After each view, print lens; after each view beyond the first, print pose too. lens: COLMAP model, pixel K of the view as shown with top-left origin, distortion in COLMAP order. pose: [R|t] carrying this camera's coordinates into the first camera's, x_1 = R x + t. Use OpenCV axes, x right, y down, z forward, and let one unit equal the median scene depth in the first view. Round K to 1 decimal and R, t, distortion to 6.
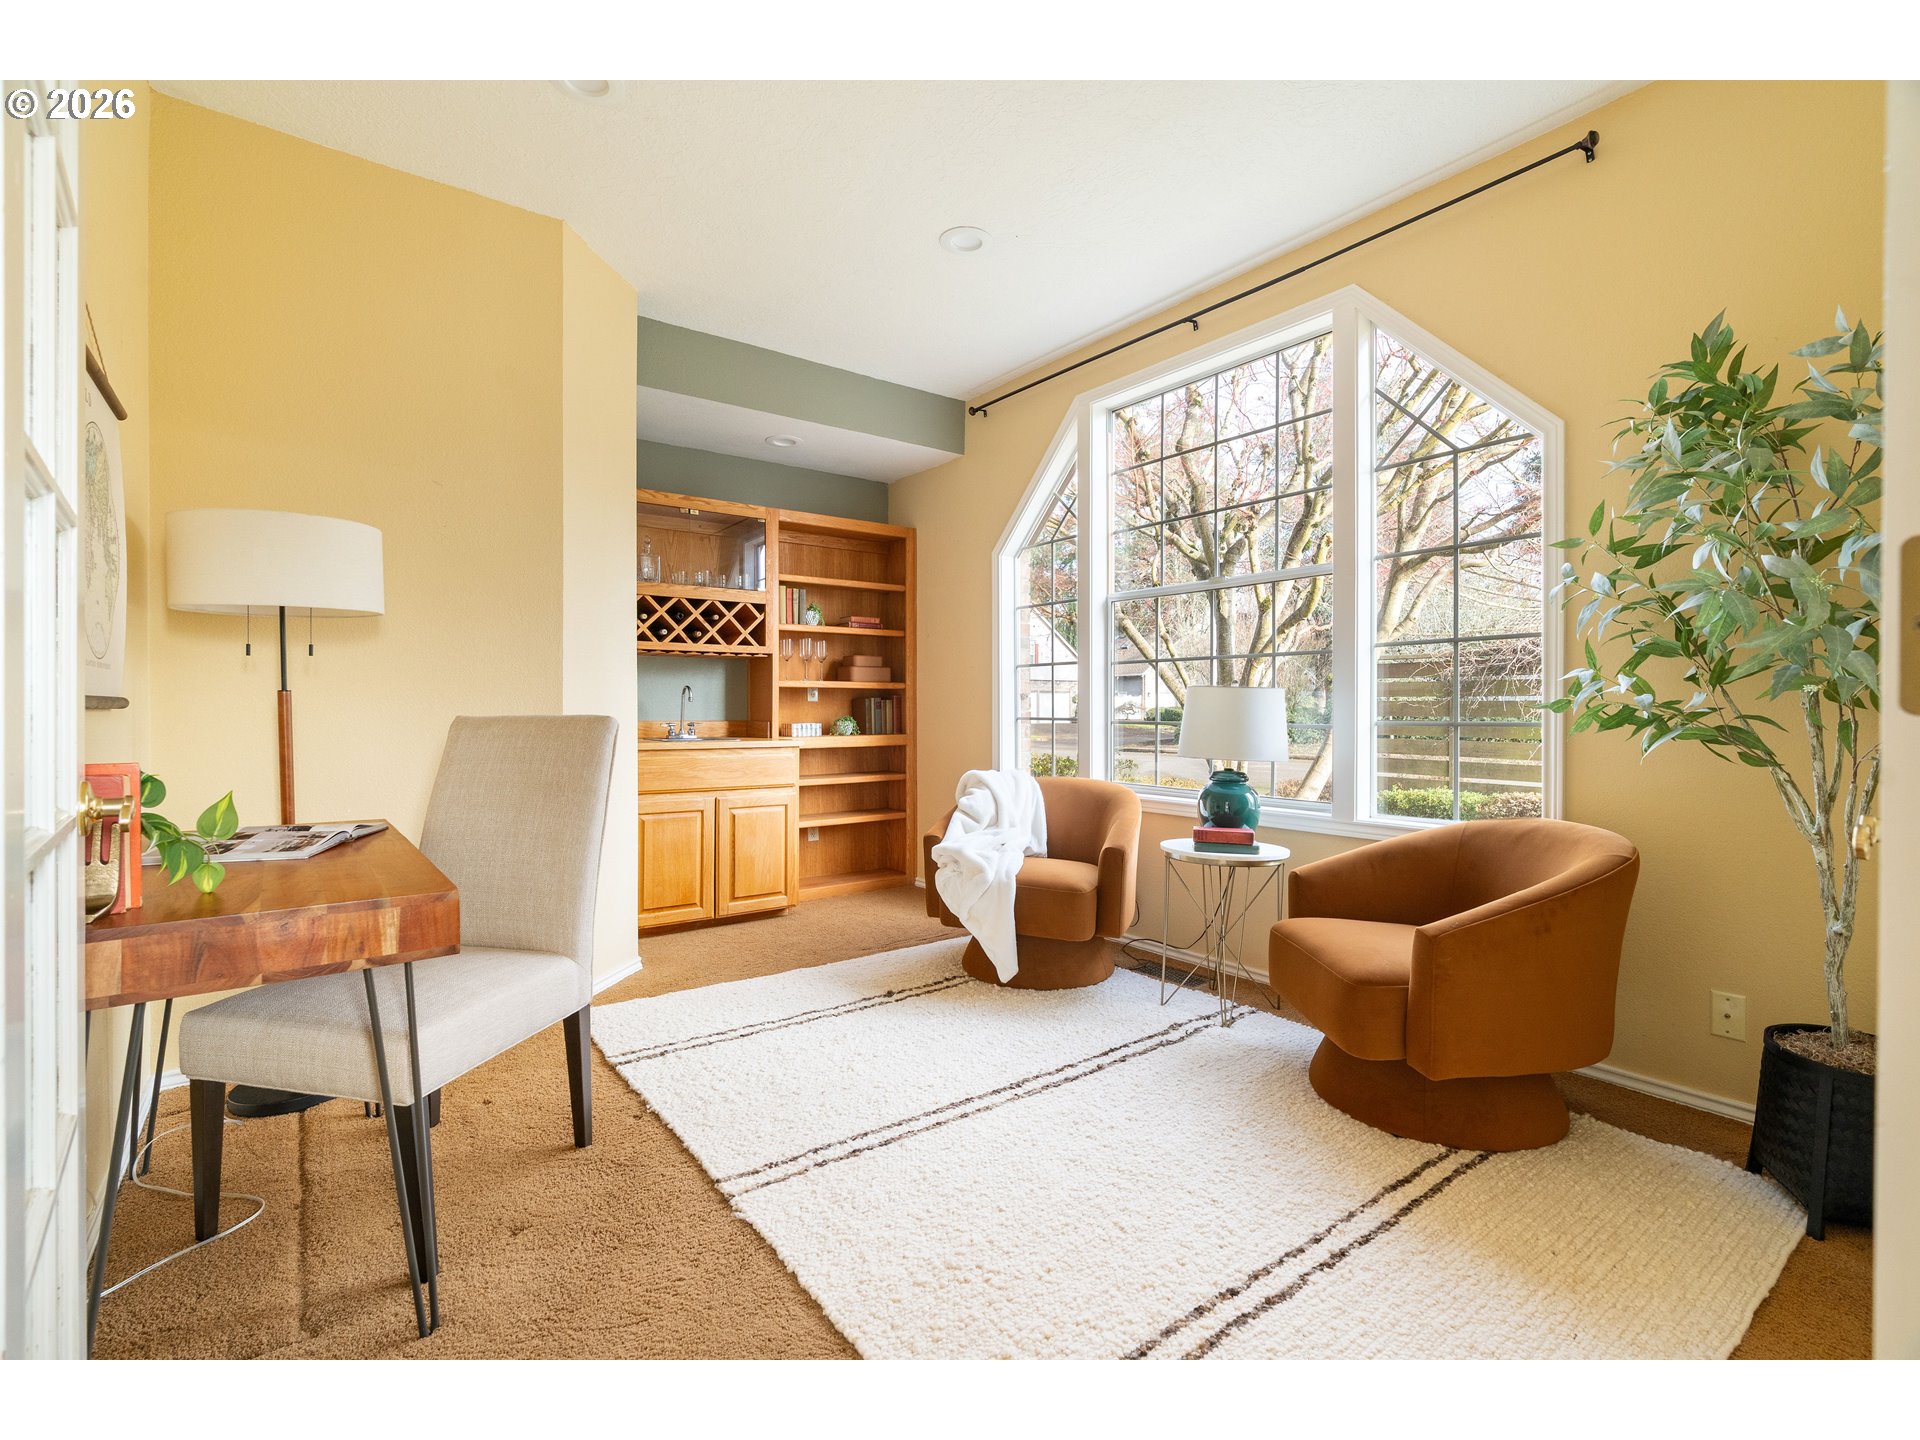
lens RADIAL K [[879.5, 0, 960.0], [0, 879.5, 720.0], [0, 0, 1]] dist [0.001331, 0.000302]
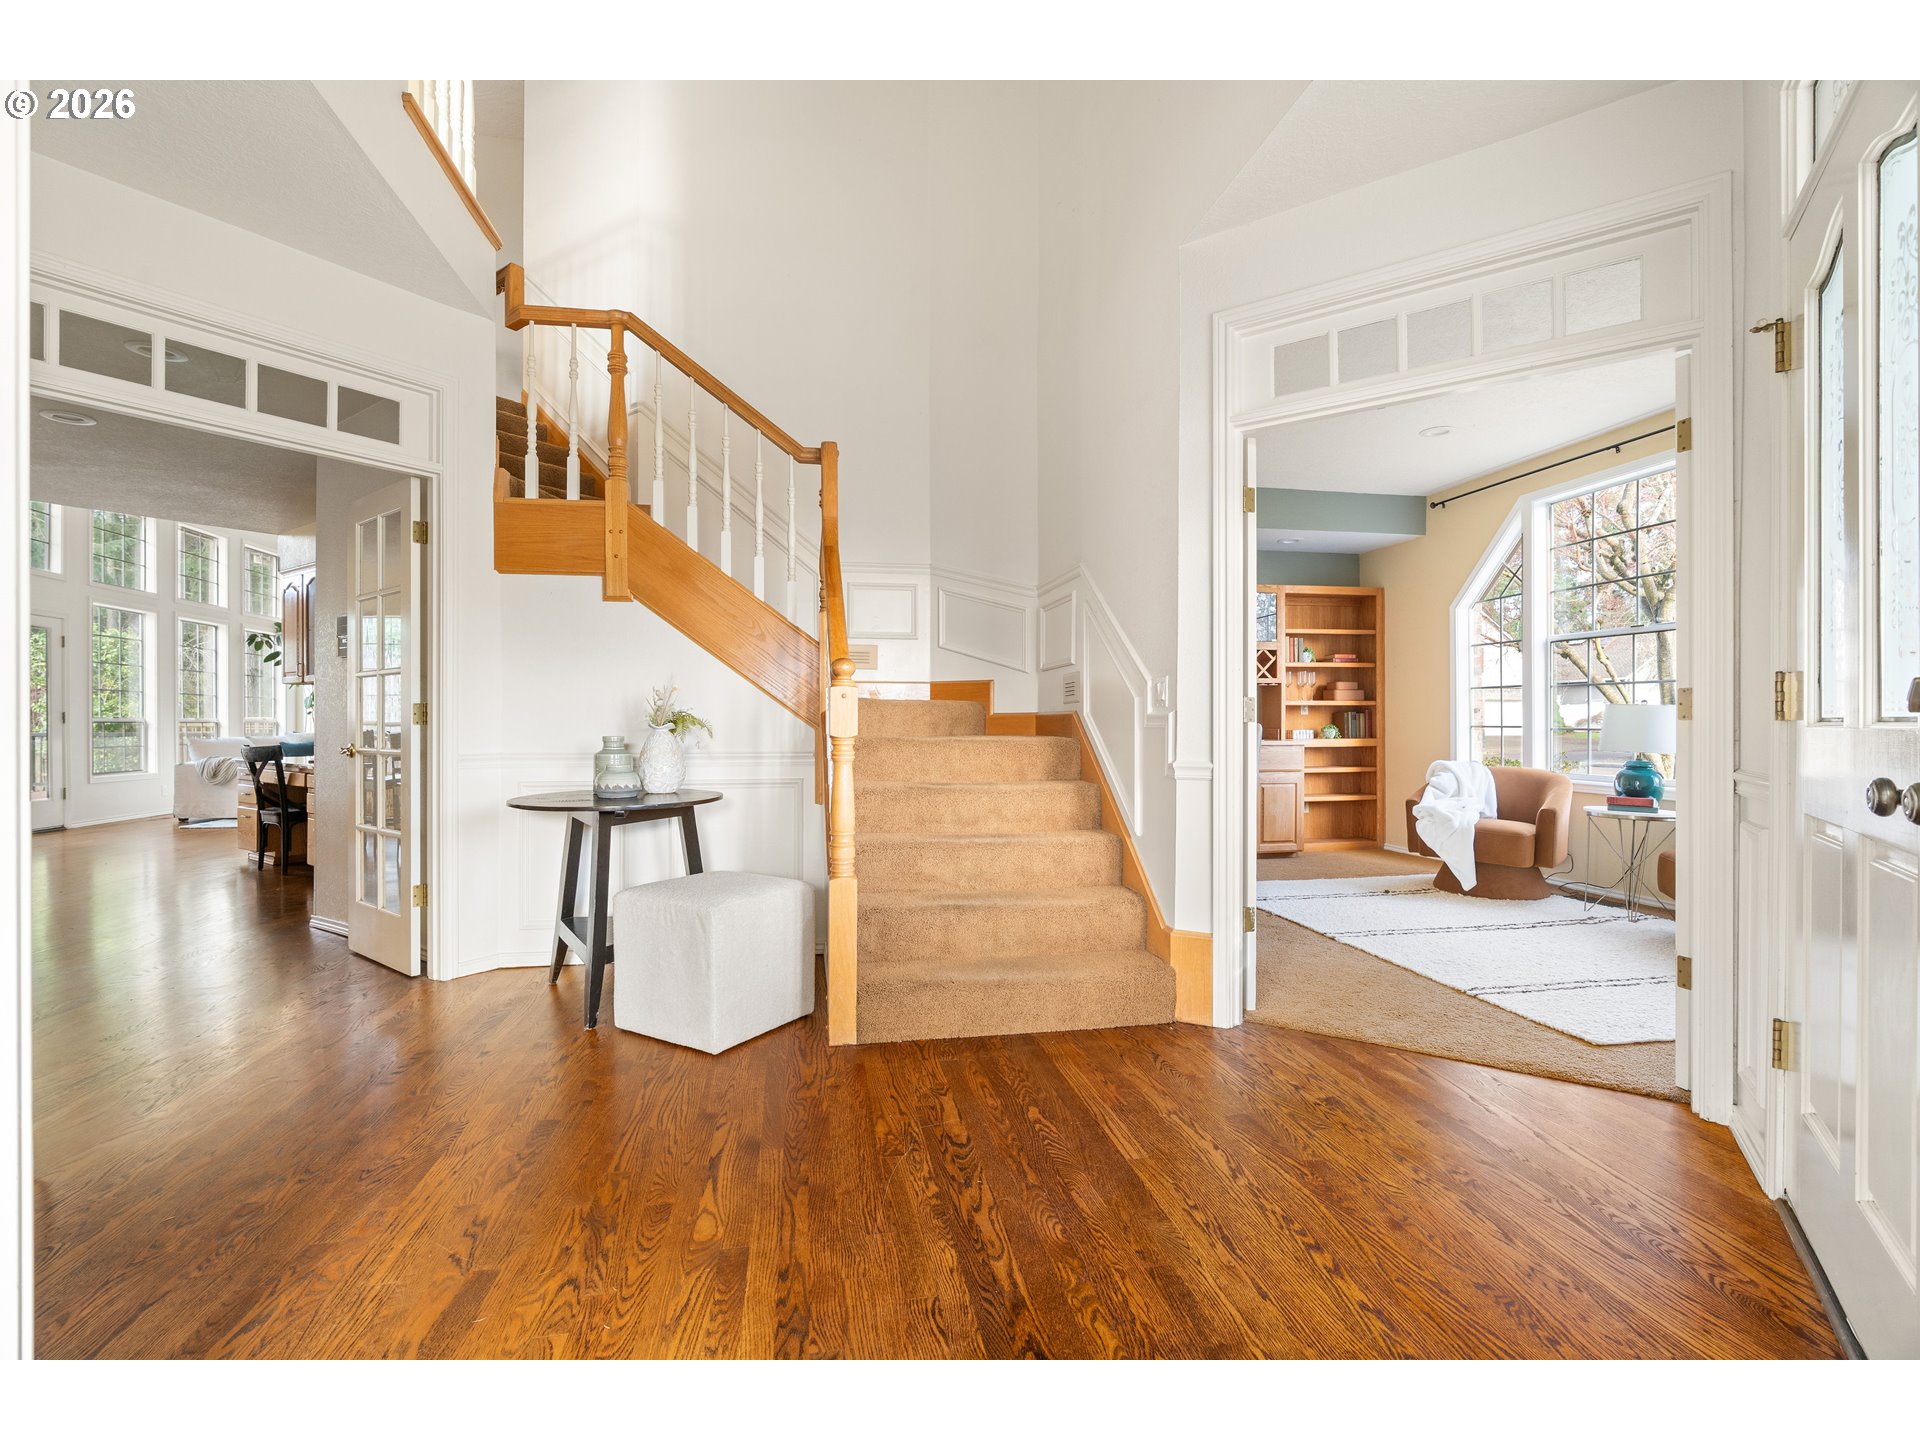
lens RADIAL K [[879.5, 0, 960.0], [0, 879.5, 720.0], [0, 0, 1]] dist [0.001331, 0.000302]
pose [[0.902277, -0.000922, -0.431155, -0.062130], [-0.004736, 0.999916, -0.012051, 0.008067], [0.431130, 0.012915, 0.902197, -0.580436]]
